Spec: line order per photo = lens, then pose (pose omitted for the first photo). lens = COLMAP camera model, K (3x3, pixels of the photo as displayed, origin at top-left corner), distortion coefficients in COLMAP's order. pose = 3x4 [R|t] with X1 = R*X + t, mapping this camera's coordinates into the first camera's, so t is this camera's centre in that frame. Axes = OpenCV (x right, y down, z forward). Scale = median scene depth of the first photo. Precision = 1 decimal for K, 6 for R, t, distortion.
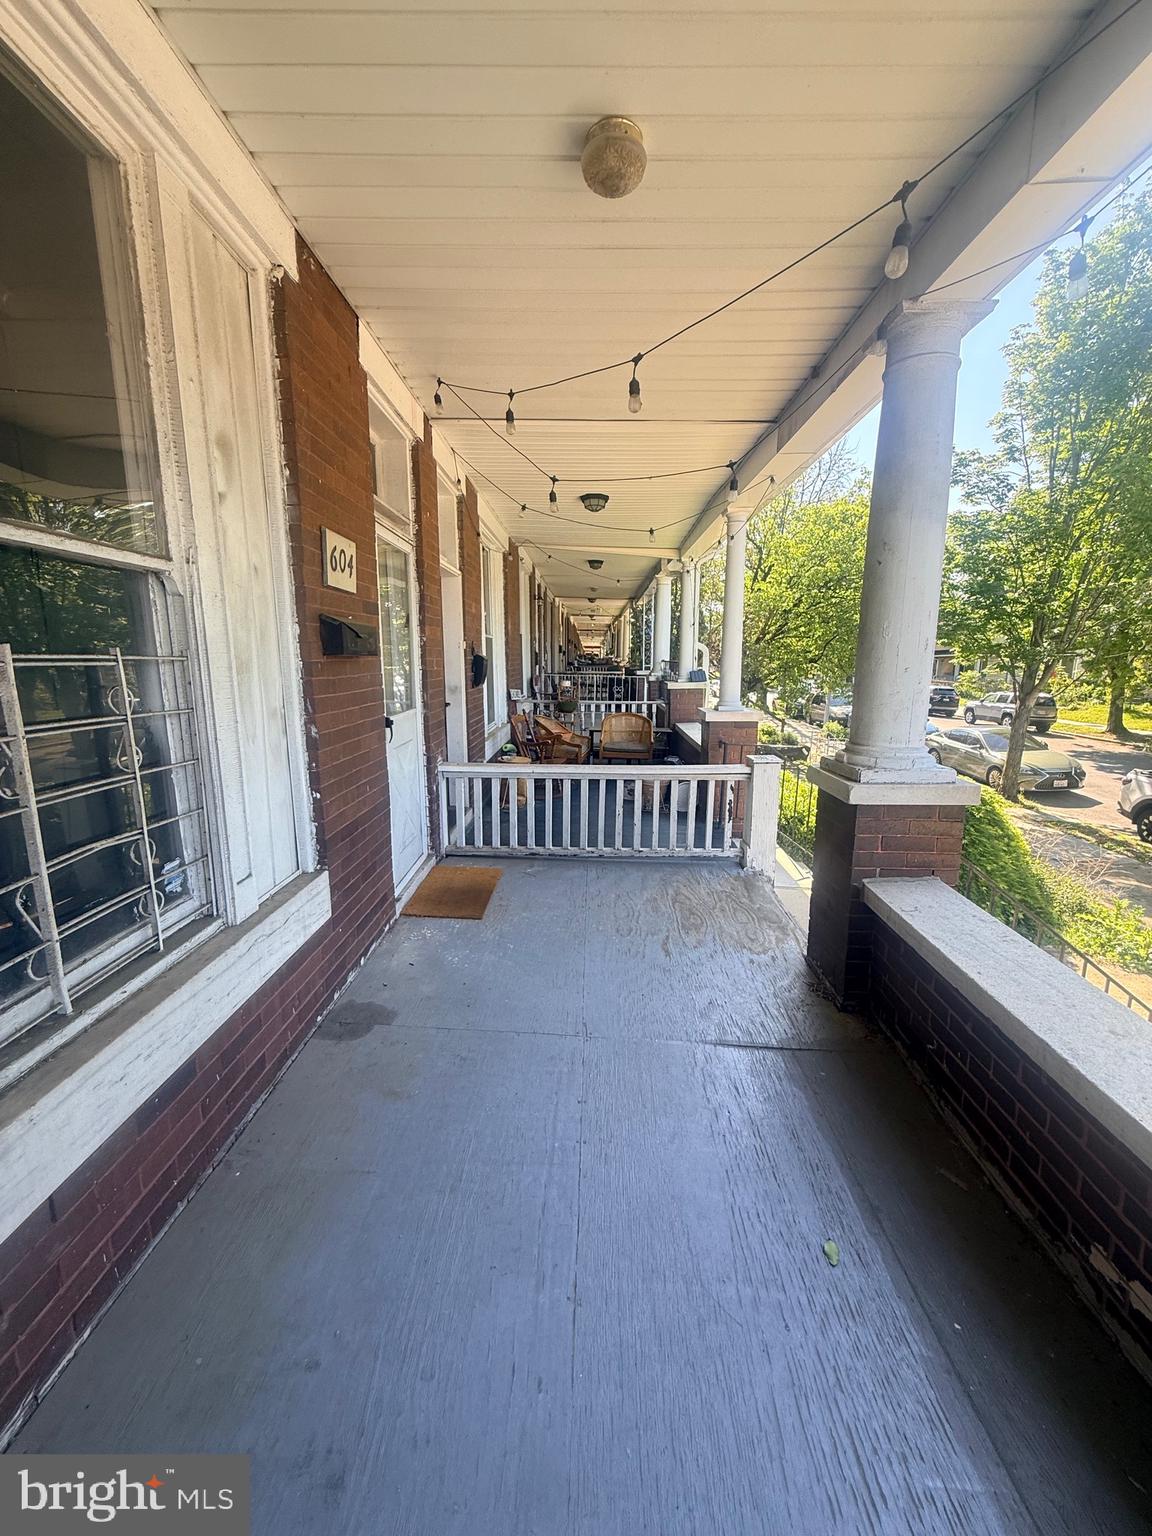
lens RADIAL K [[619.7, 0, 576.9], [0, 619.7, 771.1], [0, 0, 1]] dist [-0.001088, 0.000037]
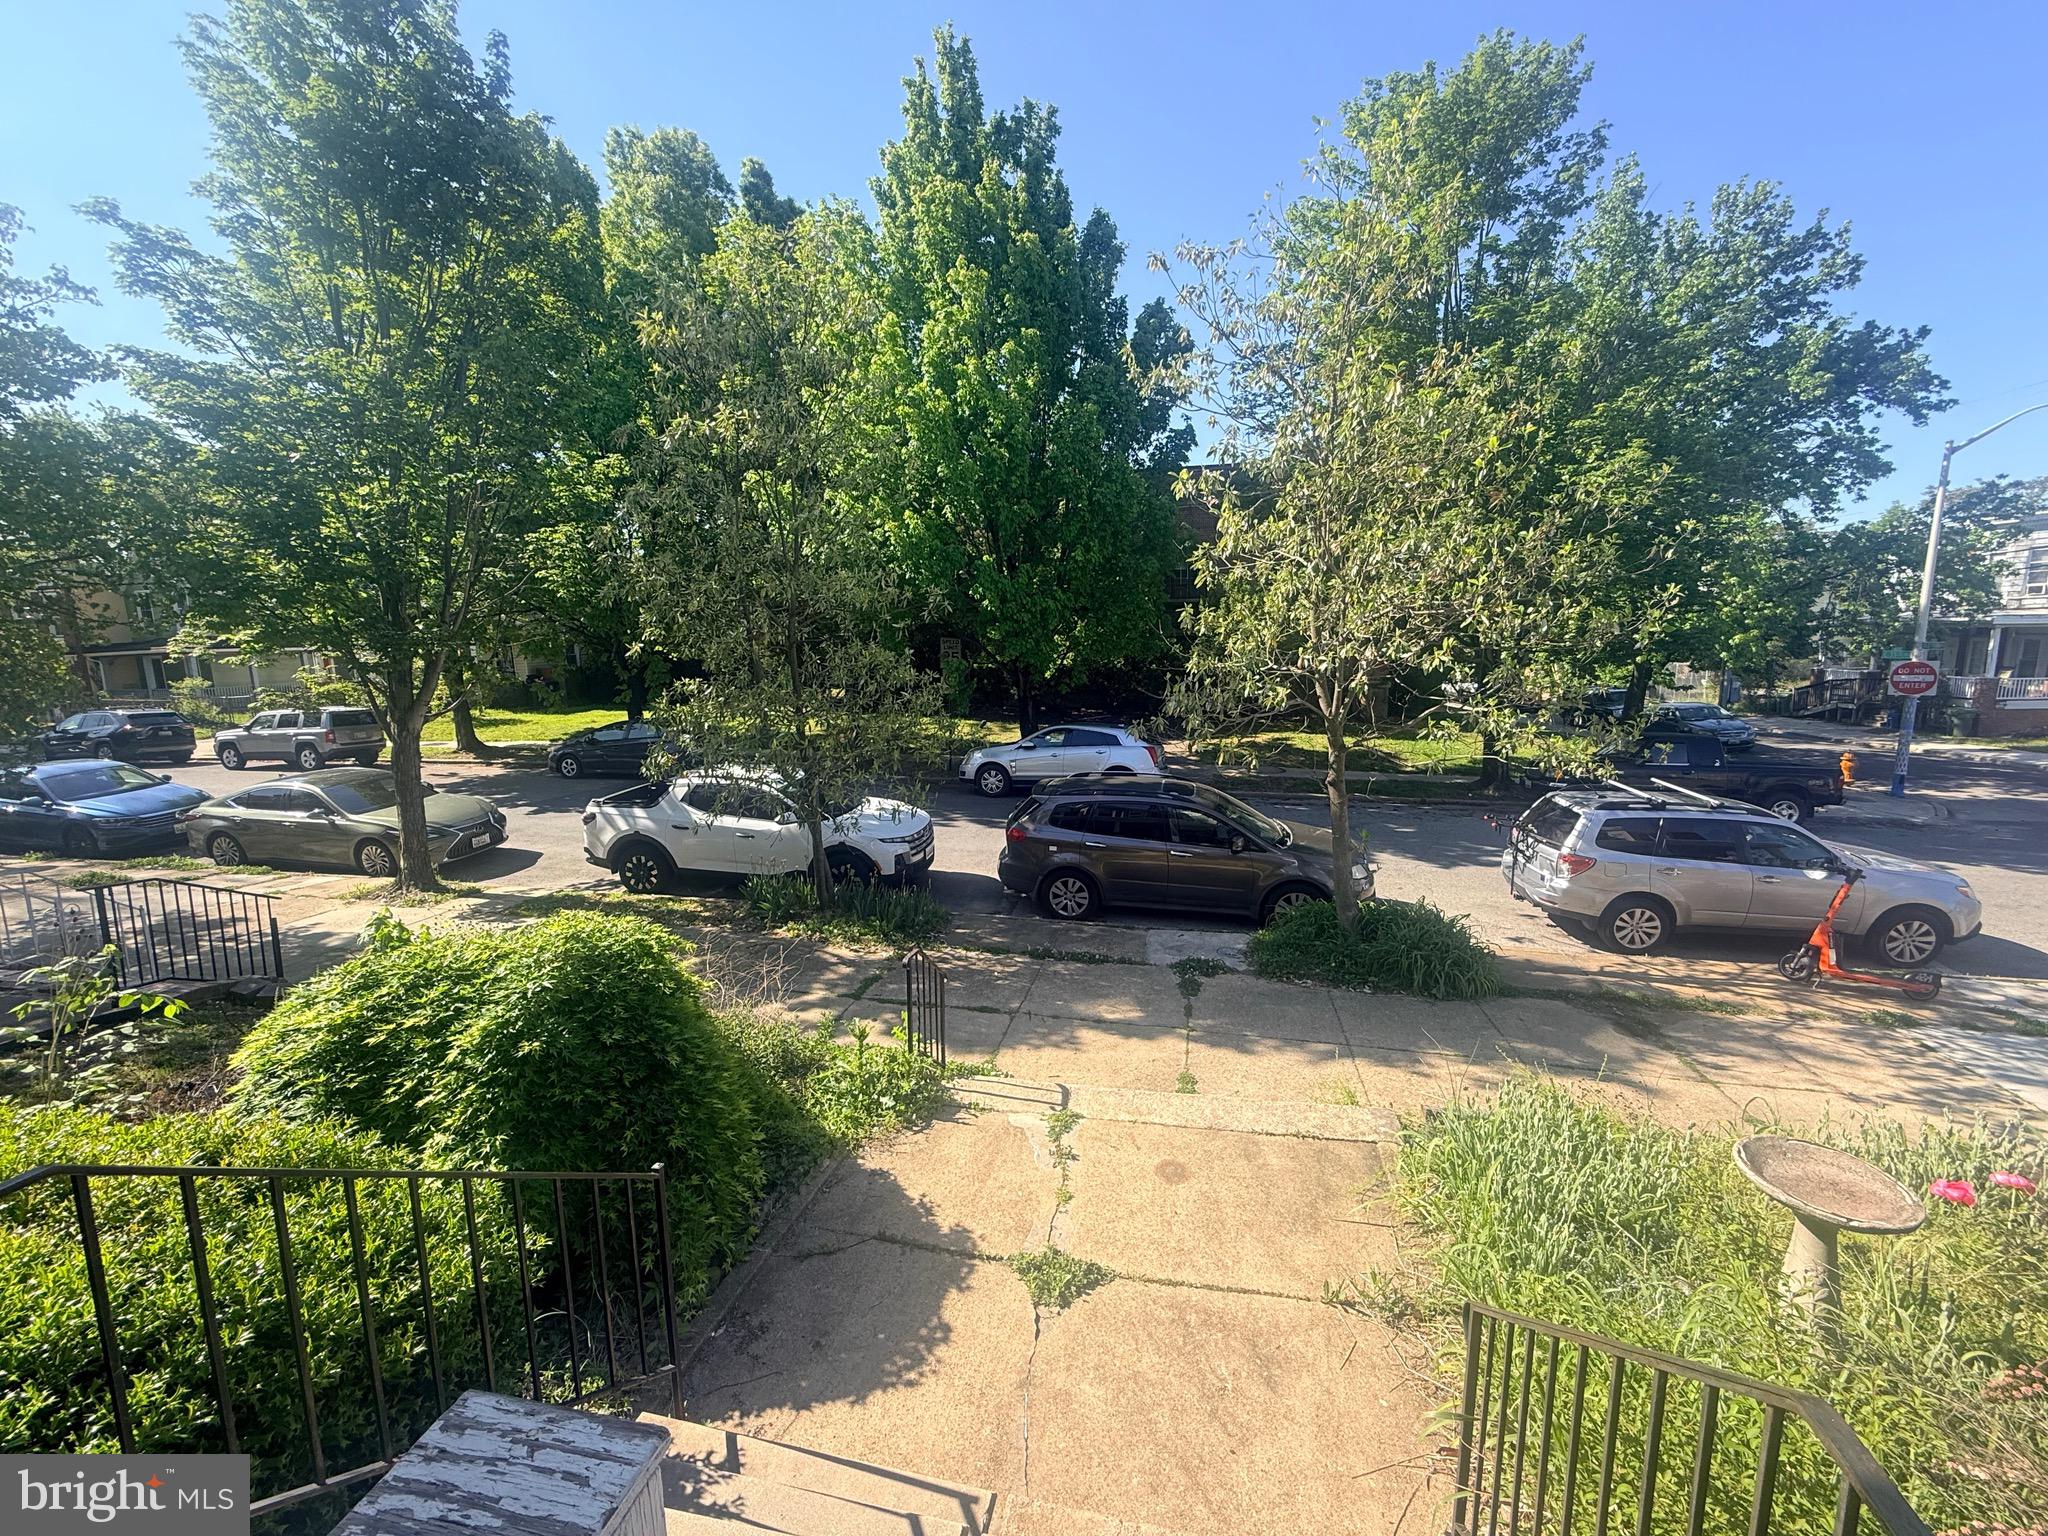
lens RADIAL K [[826.3, 0, 1023.0], [0, 826.3, 770.2], [0, 0, 1]] dist [-0.001088, 0.000037]
pose [[0.174871, -0.161954, 0.971180, 0.051815], [0.198257, 0.971967, 0.126387, -0.048596], [-0.964424, 0.170442, 0.202077, 0.265911]]
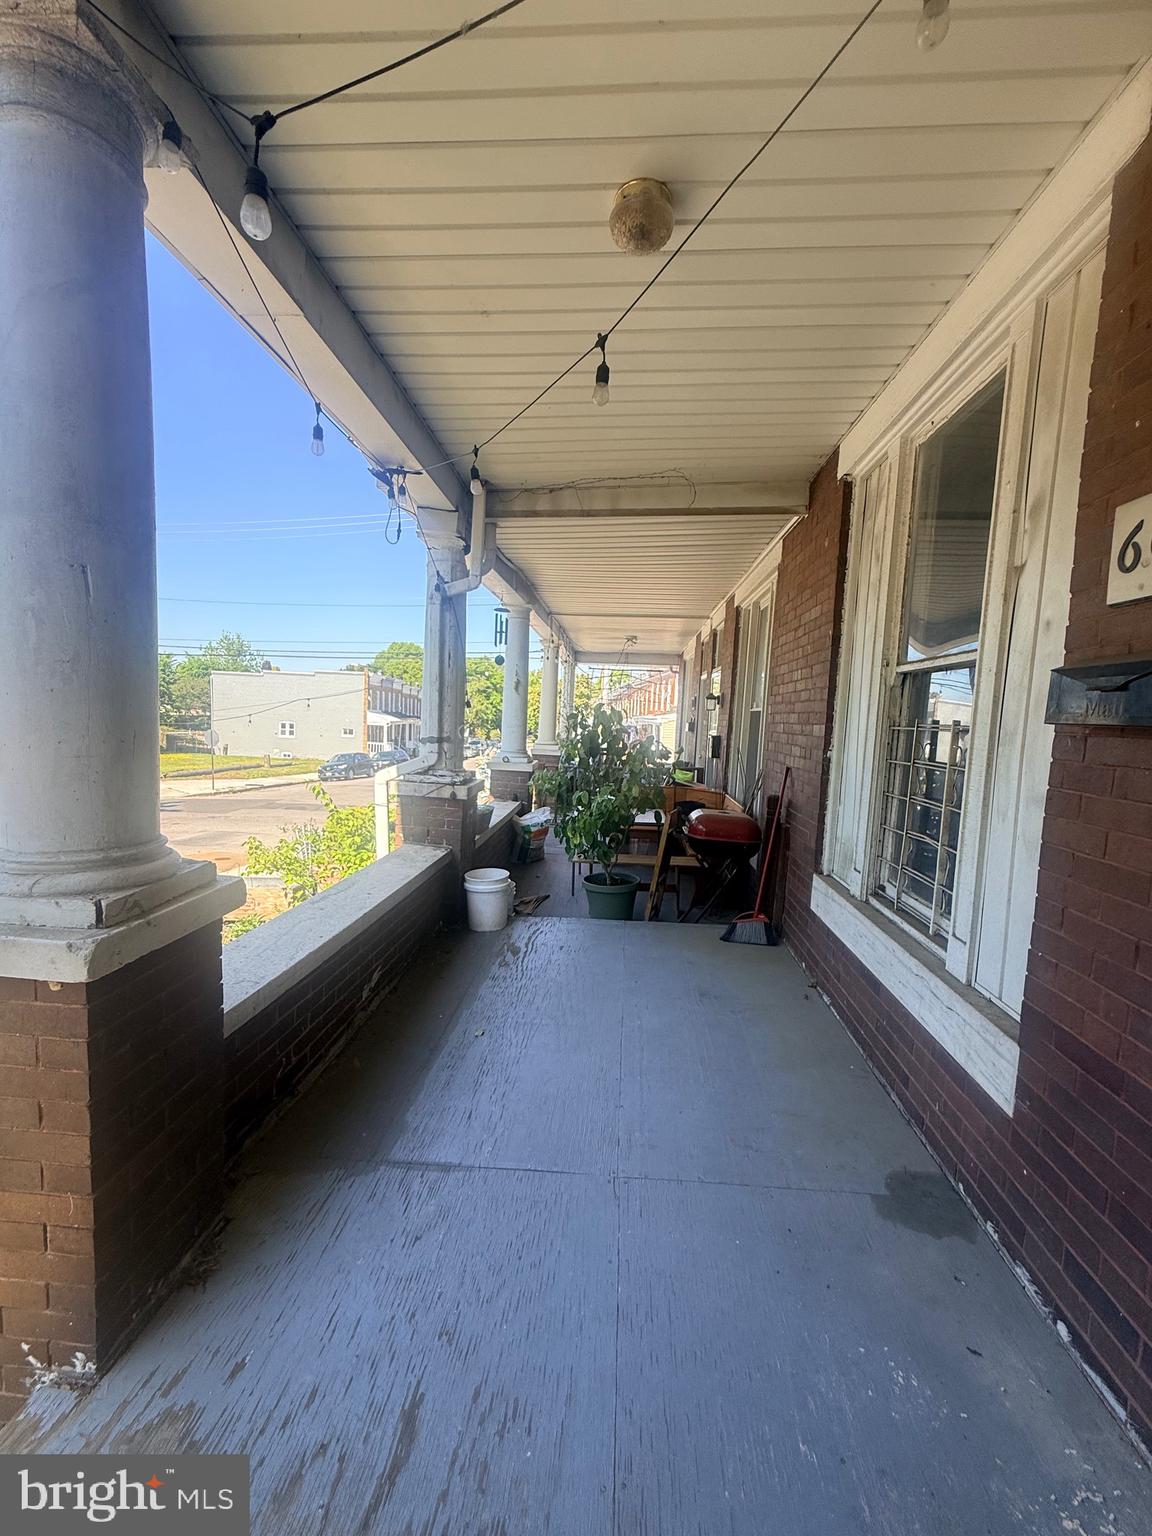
lens RADIAL K [[619.7, 0, 575.1], [0, 619.7, 774.0], [0, 0, 1]] dist [-0.001088, 0.000037]
pose [[-0.997334, -0.051138, 0.052052, 0.052260], [-0.034856, 0.960571, 0.275840, -0.297767], [-0.064105, 0.273290, -0.959793, 1.653298]]
